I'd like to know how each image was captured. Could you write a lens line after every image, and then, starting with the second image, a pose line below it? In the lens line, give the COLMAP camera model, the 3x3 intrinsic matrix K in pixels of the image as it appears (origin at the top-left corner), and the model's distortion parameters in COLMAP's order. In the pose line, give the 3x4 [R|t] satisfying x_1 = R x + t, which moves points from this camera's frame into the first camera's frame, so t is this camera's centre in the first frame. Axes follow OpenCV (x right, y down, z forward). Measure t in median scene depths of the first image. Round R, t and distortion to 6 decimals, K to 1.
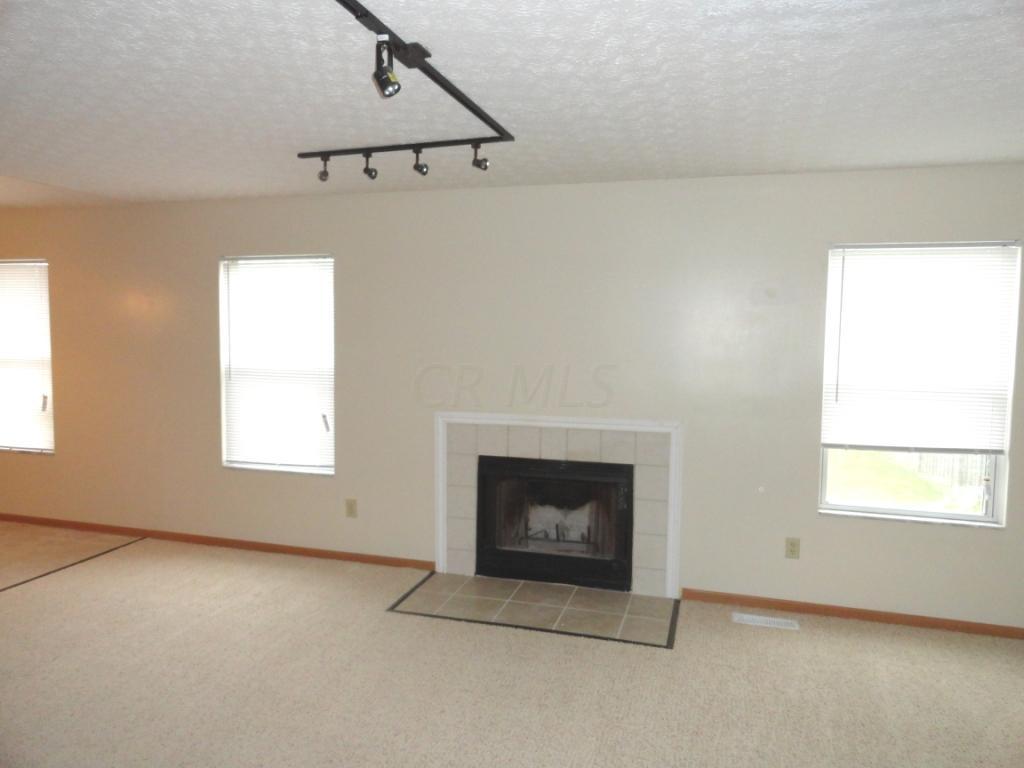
lens RADIAL K [[687.7, 0, 515.6], [0, 687.7, 370.6], [0, 0, 1]] dist [-0.006671, -0.002661]
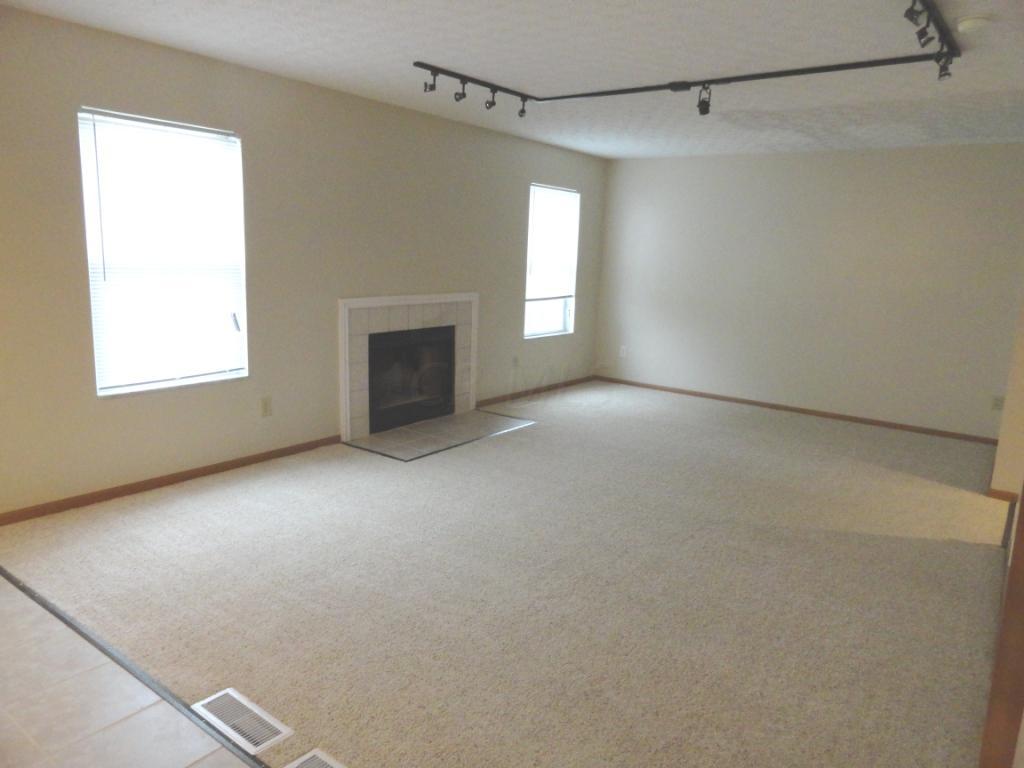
lens RADIAL K [[716.1, 0, 512.0], [0, 716.1, 384.0], [0, 0, 1]] dist [-0.003140, -0.004100]
pose [[0.355771, -0.178454, 0.917377, -1.158887], [0.008857, 0.982200, 0.187629, -0.020658], [-0.934531, -0.058628, 0.351018, 0.356161]]
